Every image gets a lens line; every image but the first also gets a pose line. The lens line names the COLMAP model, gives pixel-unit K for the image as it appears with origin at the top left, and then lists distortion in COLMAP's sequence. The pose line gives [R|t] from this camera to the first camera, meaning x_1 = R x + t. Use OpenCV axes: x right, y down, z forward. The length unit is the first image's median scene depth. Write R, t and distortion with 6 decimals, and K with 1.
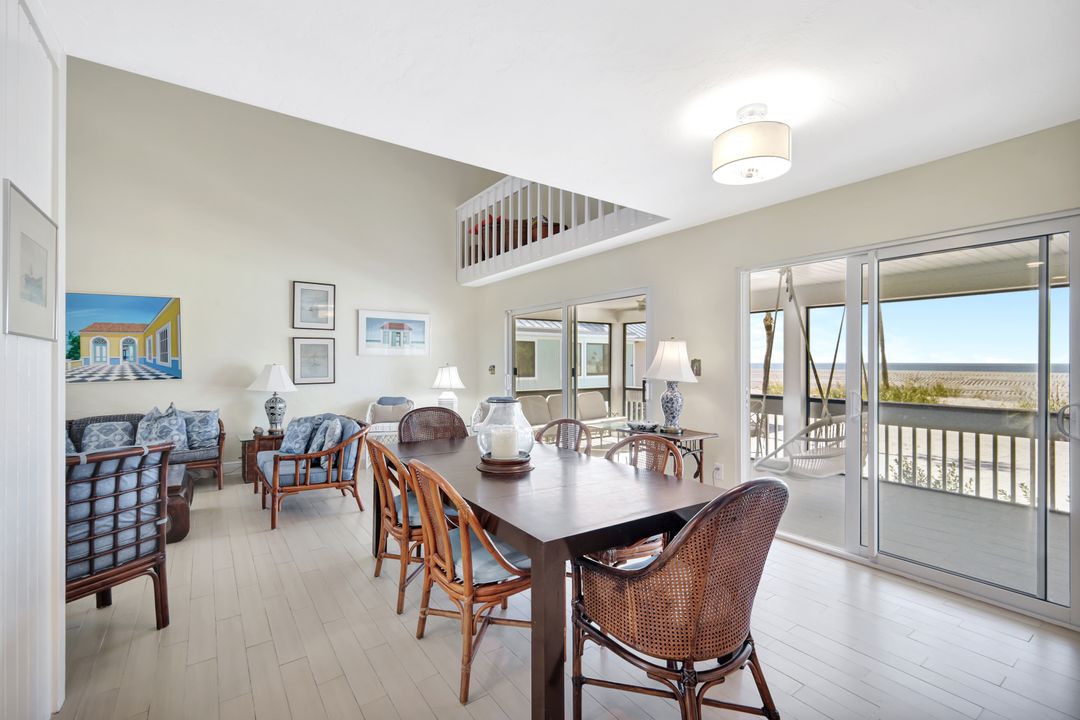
lens RADIAL K [[461.0, 0, 541.5], [0, 461.0, 365.6], [0, 0, 1]] dist [-0.002884, -0.000178]
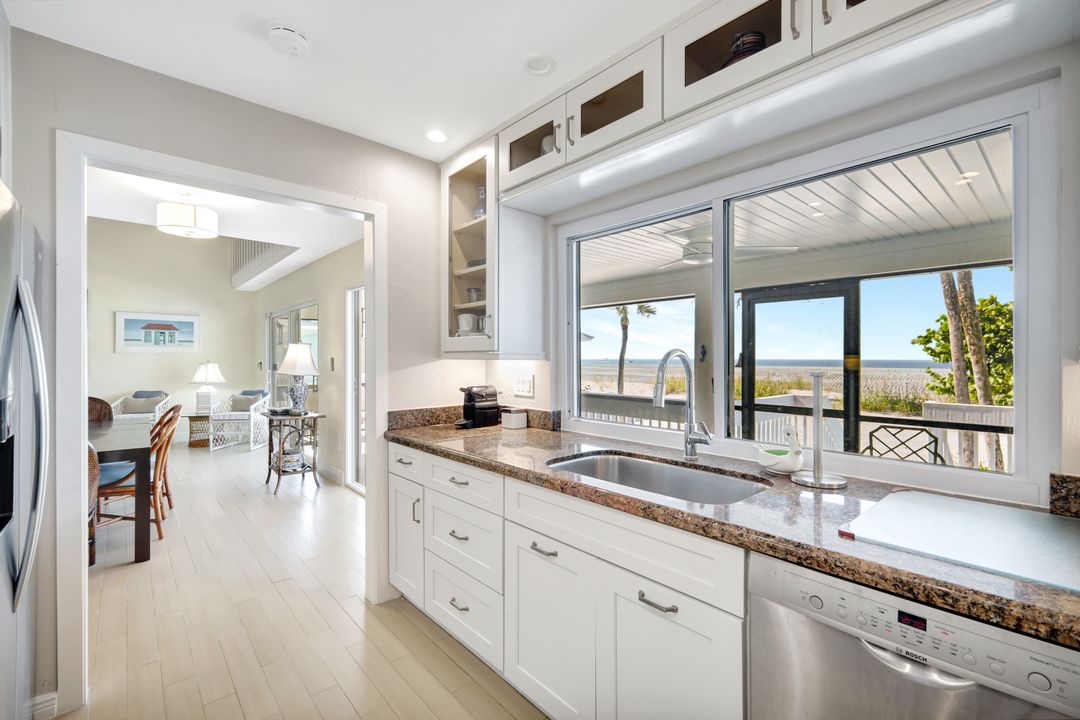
lens RADIAL K [[470.1, 0, 537.1], [0, 470.1, 355.0], [0, 0, 1]] dist [0.001706, -0.000664]
pose [[0.993490, -0.000607, 0.113921, 0.498943], [0.002398, 0.999876, -0.015582, 0.002028], [-0.113898, 0.015754, 0.993368, -0.237831]]
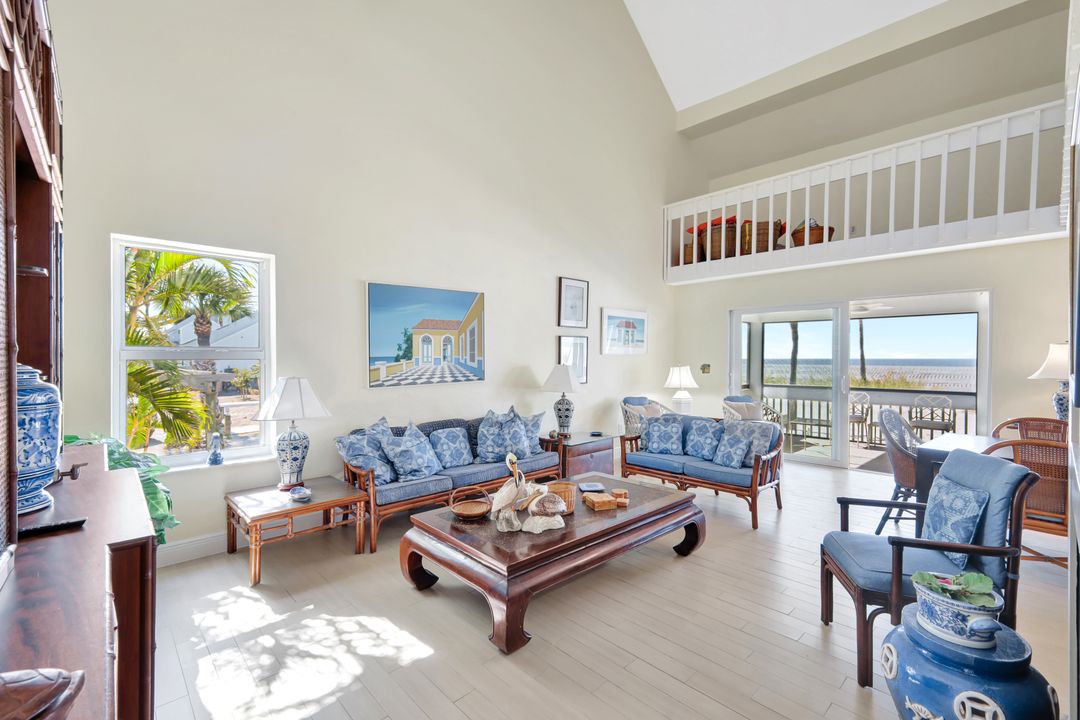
lens RADIAL K [[461.0, 0, 532.1], [0, 461.0, 359.5], [0, 0, 1]] dist [-0.002884, -0.000178]
pose [[0.993245, 0.000220, 0.116034, -0.698358], [0.000028, 0.999998, -0.002133, -0.009747], [-0.116034, 0.002122, 0.993243, 0.055328]]
